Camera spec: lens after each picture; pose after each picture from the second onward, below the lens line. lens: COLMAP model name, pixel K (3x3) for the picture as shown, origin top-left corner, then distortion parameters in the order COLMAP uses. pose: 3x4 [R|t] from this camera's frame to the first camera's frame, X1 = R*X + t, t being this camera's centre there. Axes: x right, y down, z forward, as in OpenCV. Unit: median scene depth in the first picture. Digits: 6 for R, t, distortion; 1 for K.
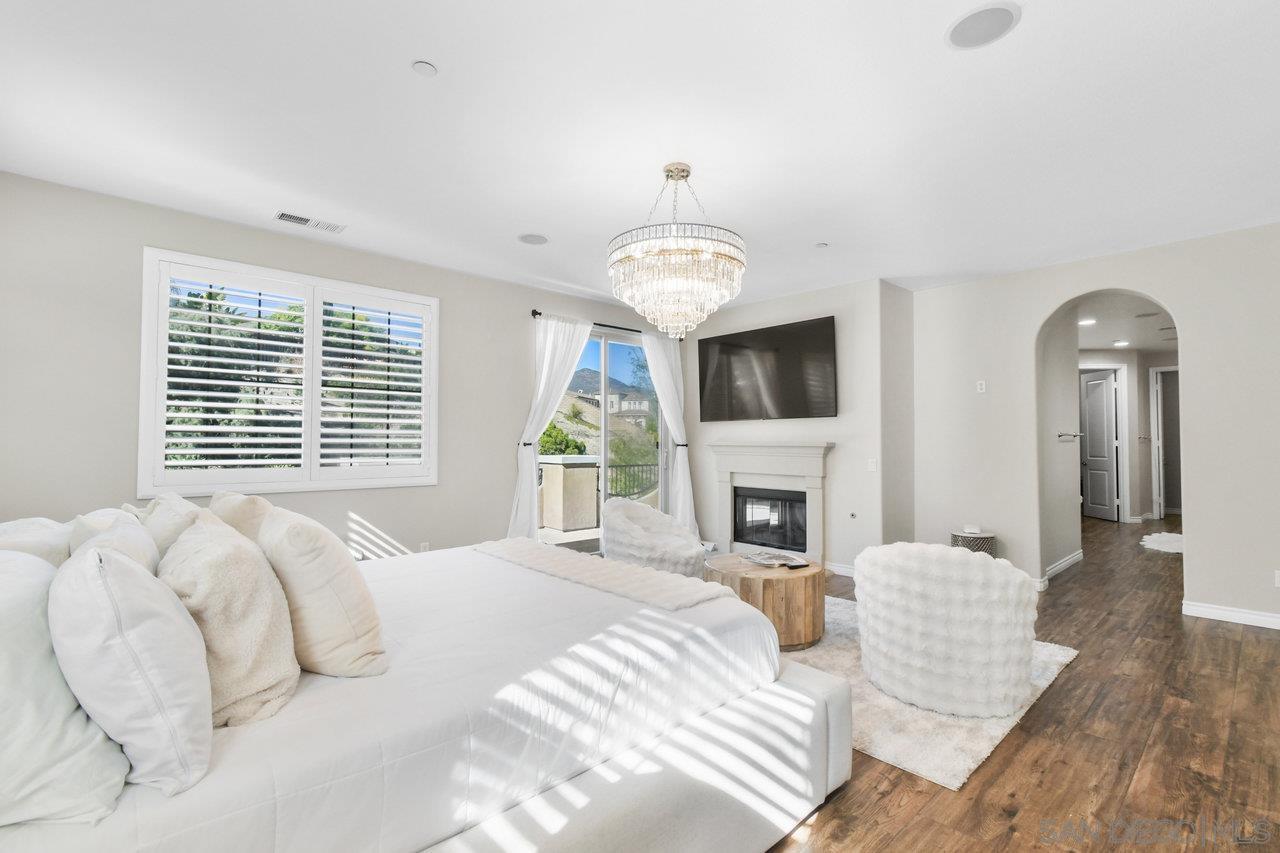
lens RADIAL K [[581.2, 0, 644.5], [0, 581.2, 436.9], [0, 0, 1]] dist [0.000650, -0.000068]
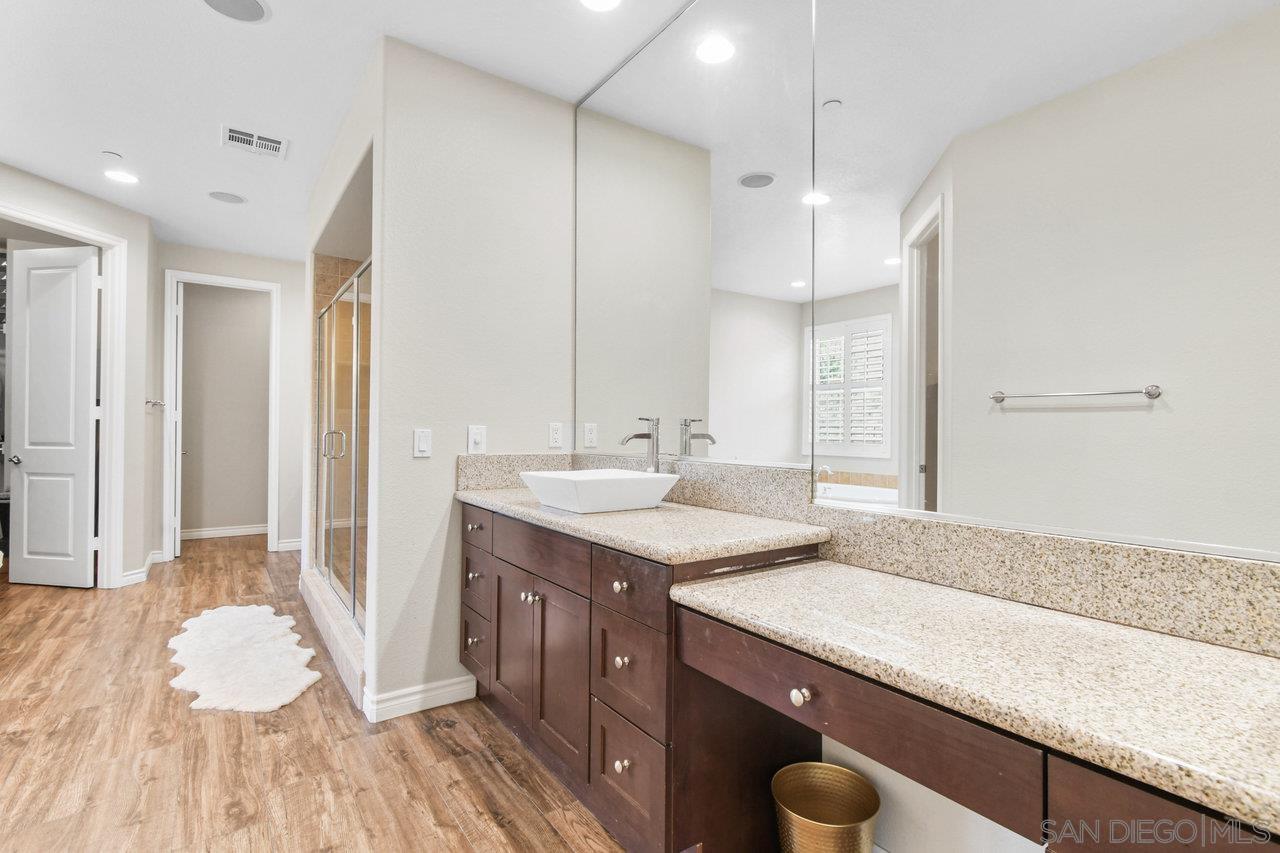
lens RADIAL K [[621.1, 0, 639.0], [0, 621.1, 420.0], [0, 0, 1]] dist [0.003273, 0.001460]
pose [[0.157174, 0.008550, 0.987534, 0.403611], [-0.032368, 0.999470, -0.003502, 0.004252], [-0.987040, -0.031414, 0.157368, 0.512714]]
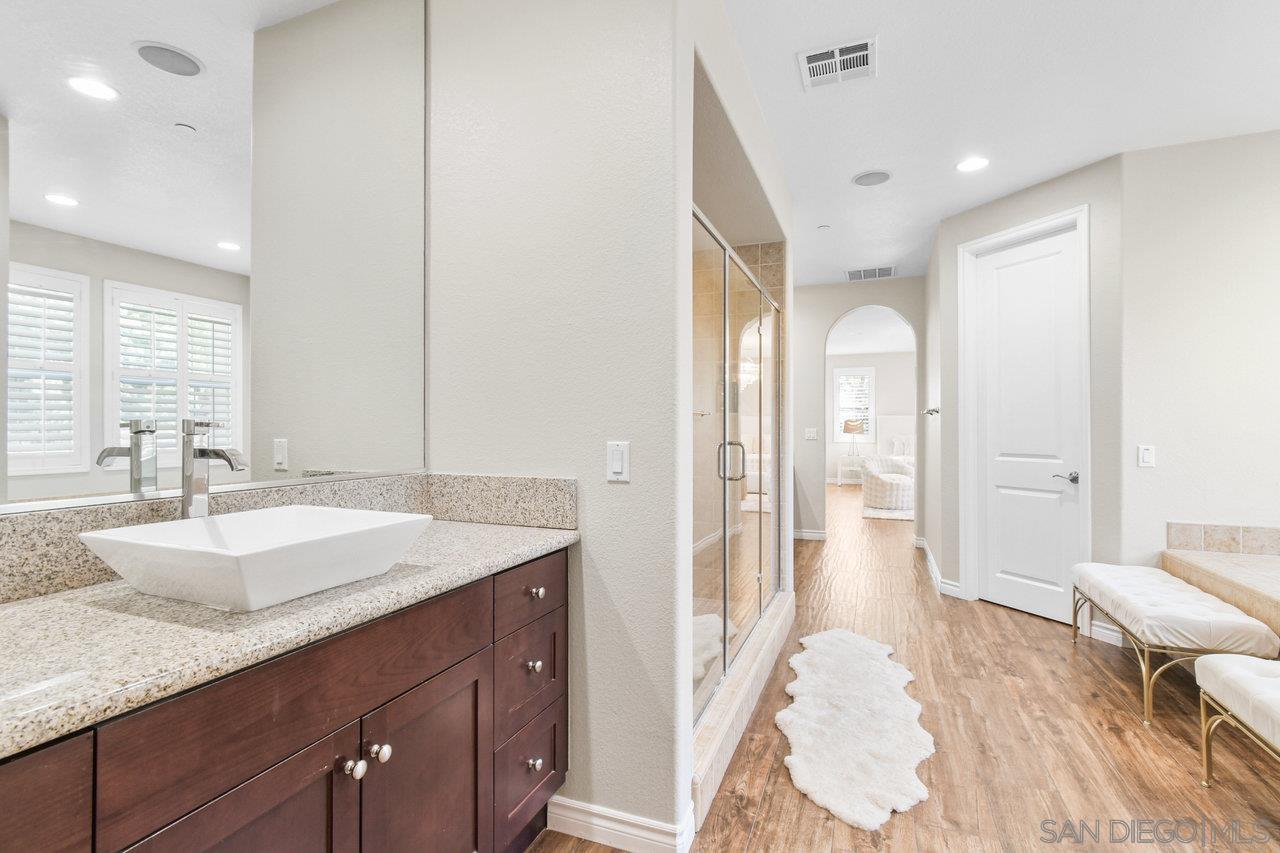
lens RADIAL K [[581.2, 0, 640.2], [0, 581.2, 429.0], [0, 0, 1]] dist [0.000650, -0.000068]
pose [[-0.908947, -0.000880, -0.416910, 1.099379], [0.009493, 0.999695, -0.022807, 0.017385], [0.416803, -0.024688, -0.908662, 1.164714]]
